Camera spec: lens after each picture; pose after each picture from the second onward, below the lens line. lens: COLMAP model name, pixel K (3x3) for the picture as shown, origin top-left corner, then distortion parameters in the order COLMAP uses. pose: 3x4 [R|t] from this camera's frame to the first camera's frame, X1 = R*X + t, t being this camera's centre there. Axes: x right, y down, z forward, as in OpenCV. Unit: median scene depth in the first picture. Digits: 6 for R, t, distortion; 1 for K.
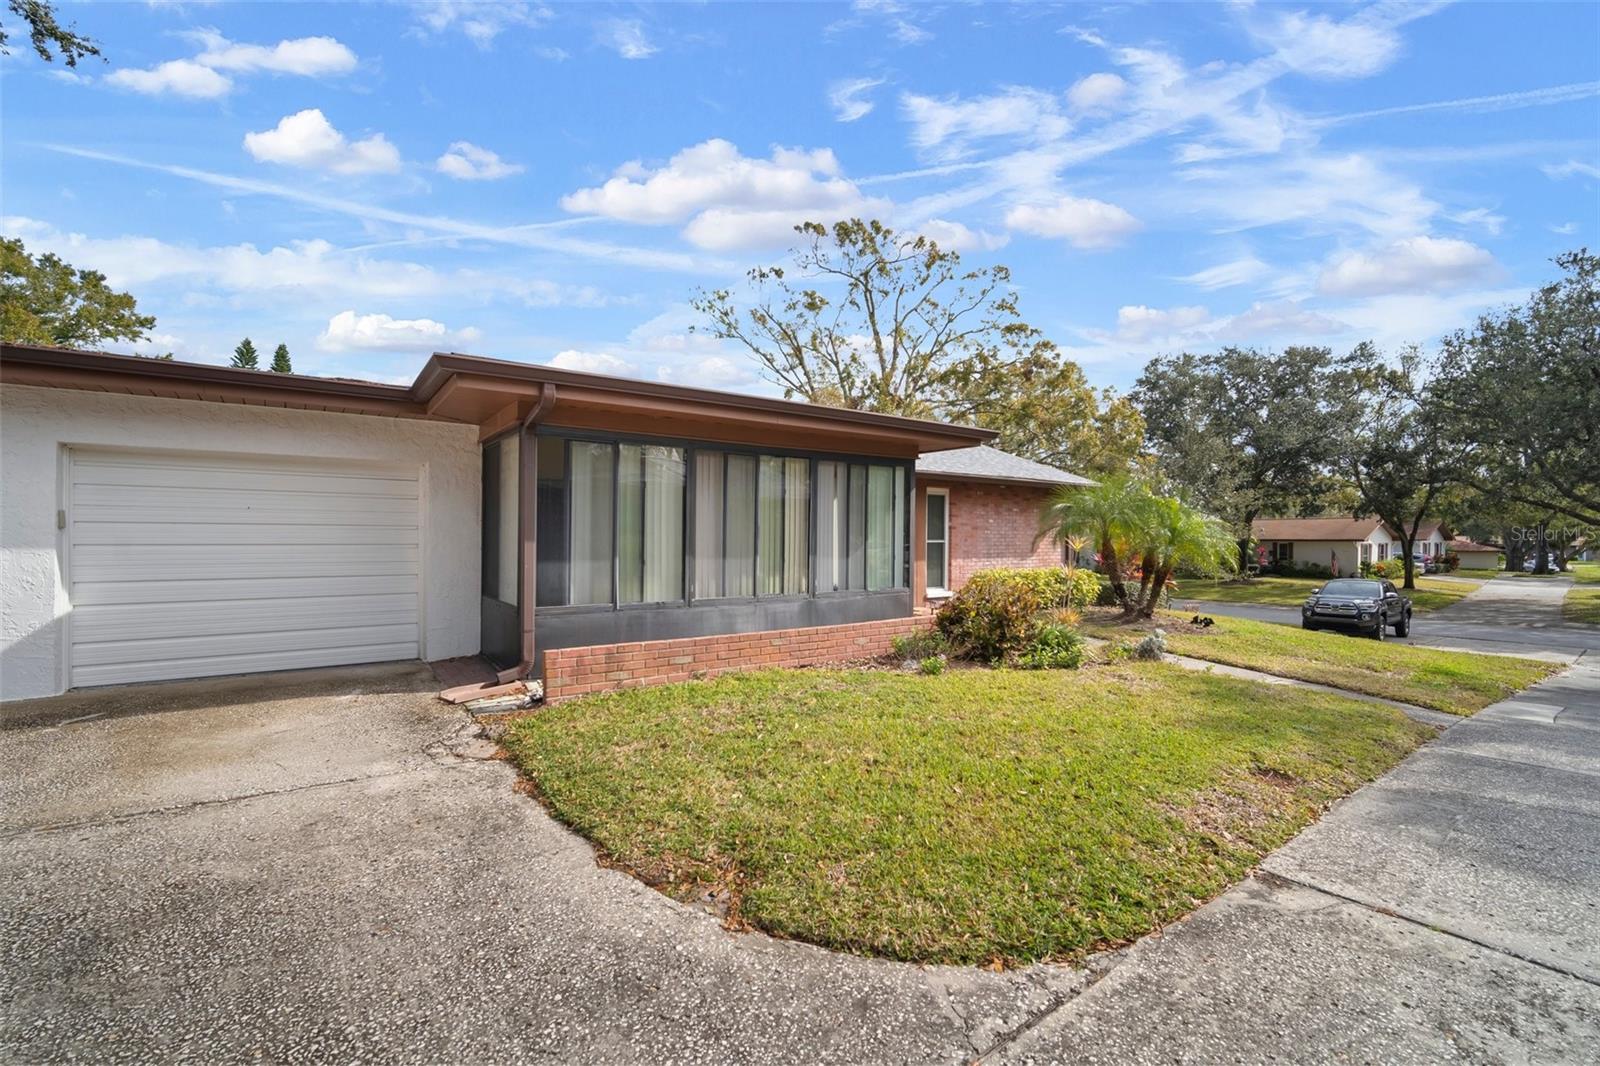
lens RADIAL K [[704.4, 0, 813.3], [0, 704.4, 525.2], [0, 0, 1]] dist [-0.015411, 0.003194]
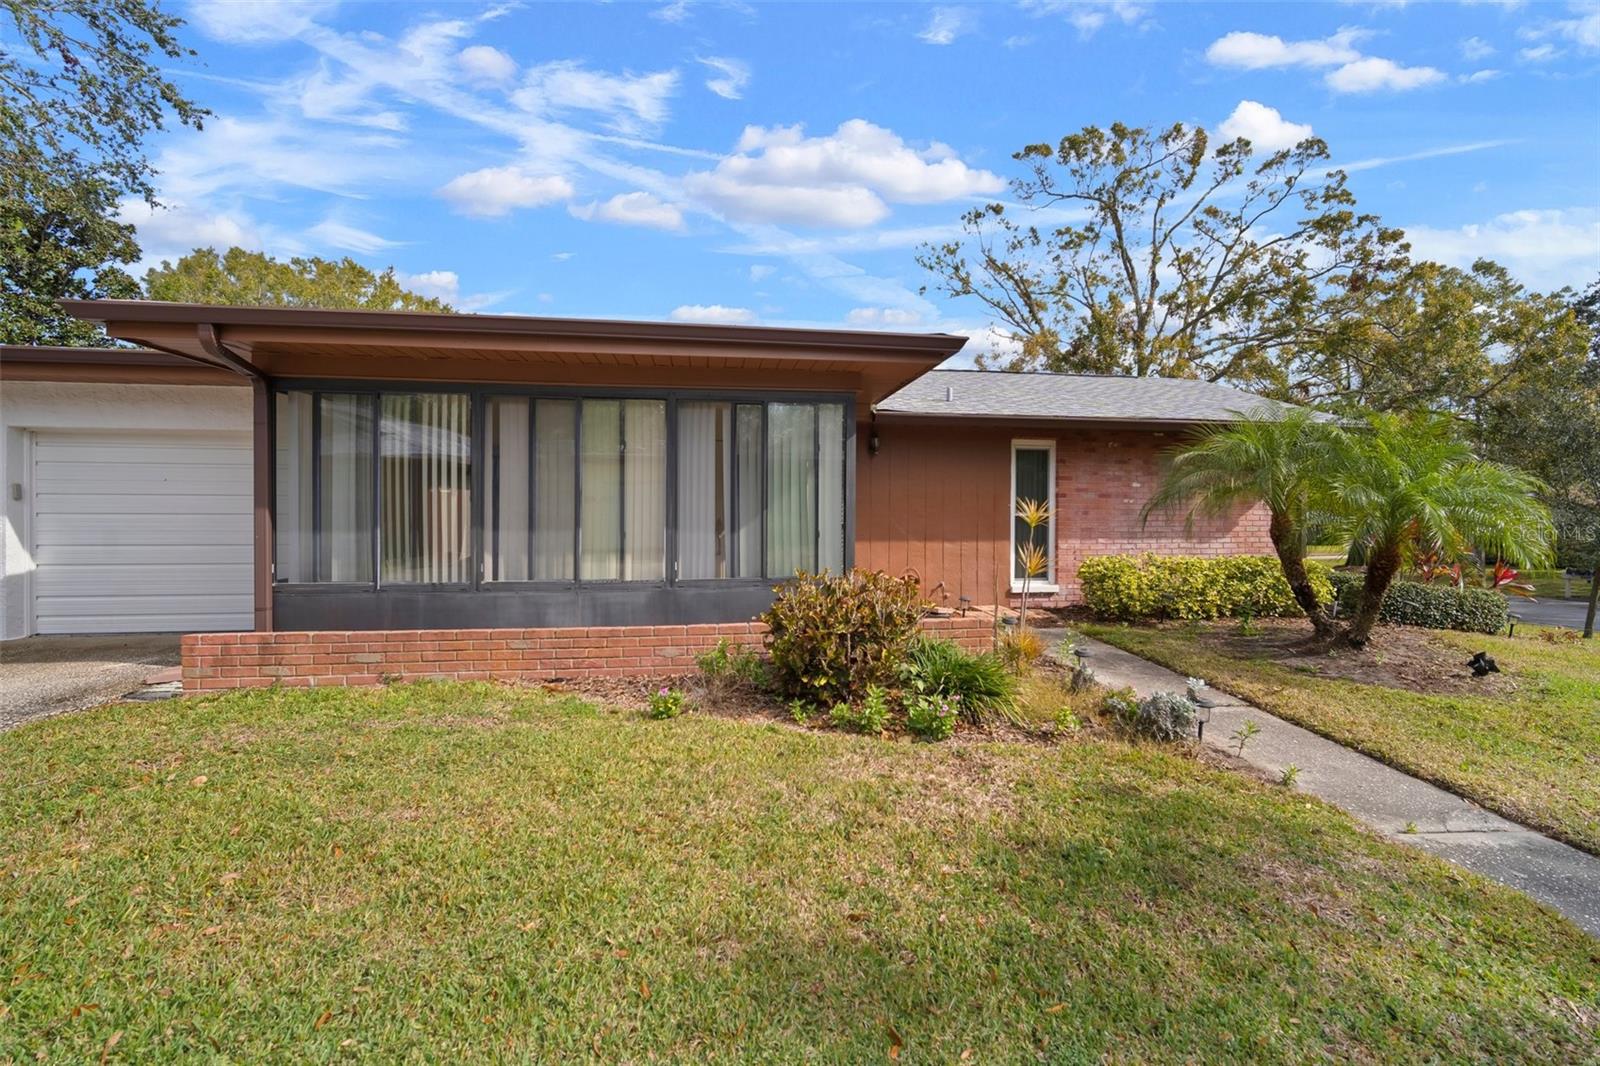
lens RADIAL K [[700.1, 0, 806.9], [0, 700.1, 508.3], [0, 0, 1]] dist [-0.008462, 0.001028]
pose [[0.885989, -0.005256, -0.463677, 0.339531], [0.007946, 0.999961, 0.003849, 0.013594], [0.463638, -0.007094, 0.885996, 0.296896]]
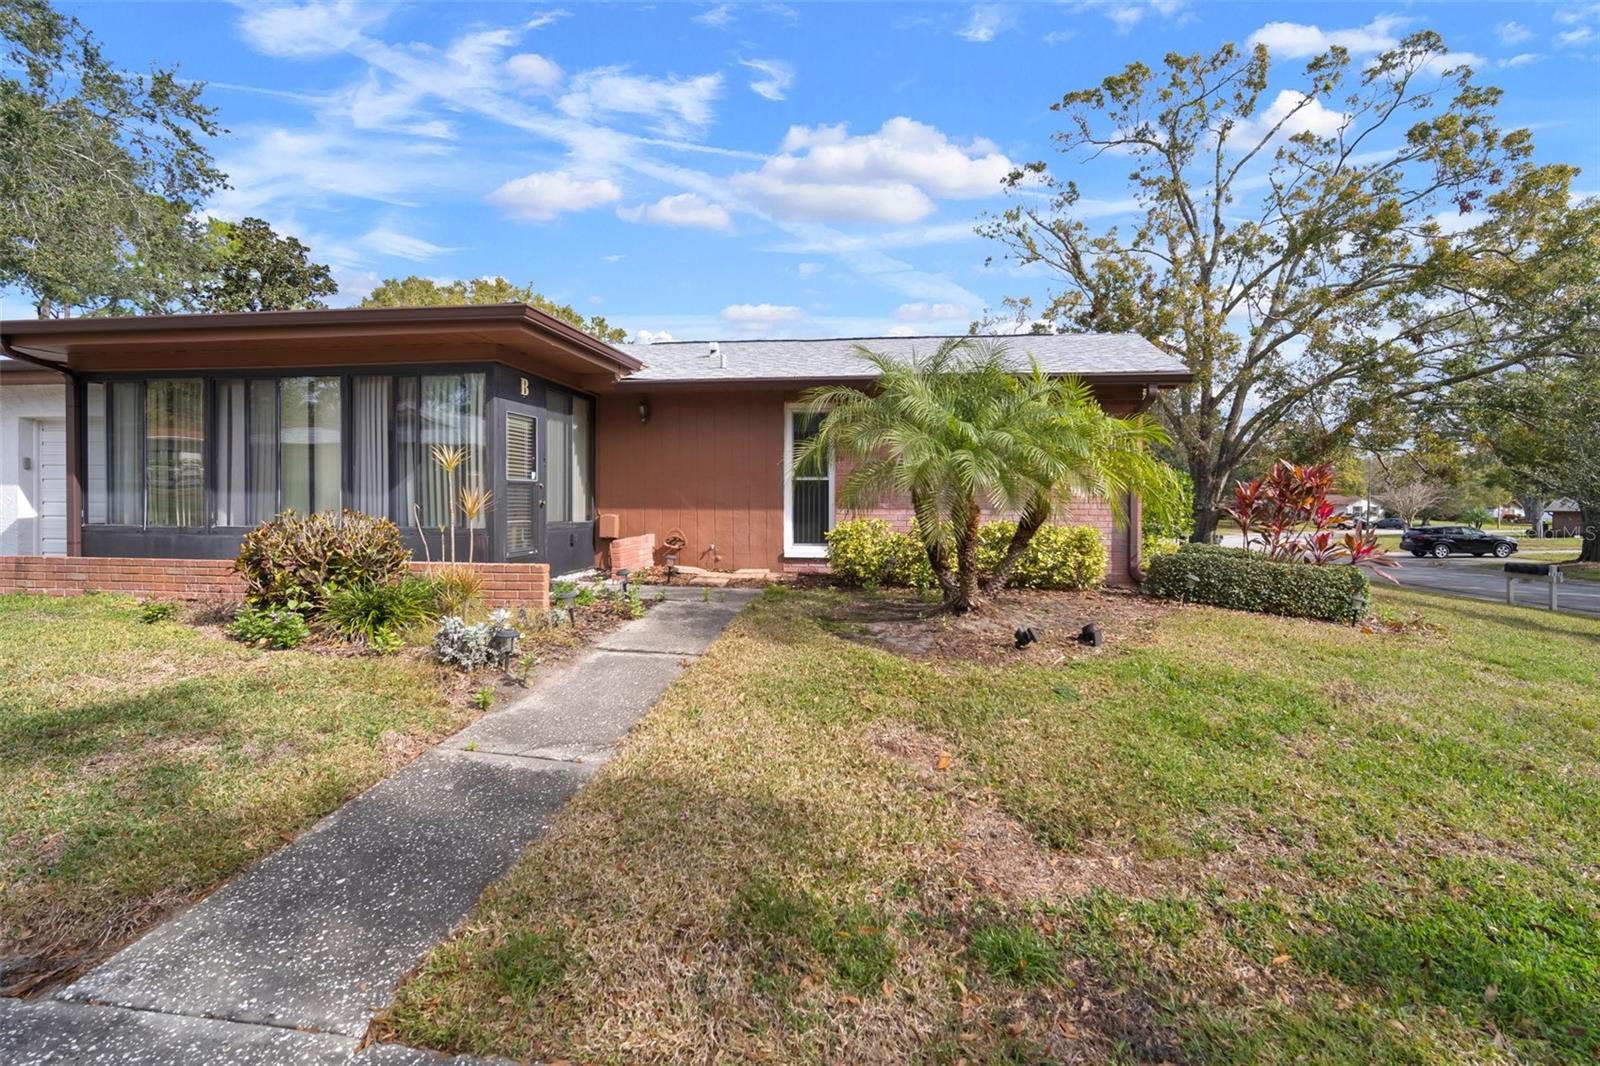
lens RADIAL K [[696.3, 0, 800.0], [0, 696.3, 494.3], [0, 0, 1]] dist [-0.010275, 0.000295]
pose [[0.728196, -0.006901, -0.685334, 0.725370], [0.009409, 0.999956, -0.000071, 0.043120], [0.685304, -0.006397, 0.728229, 0.546592]]
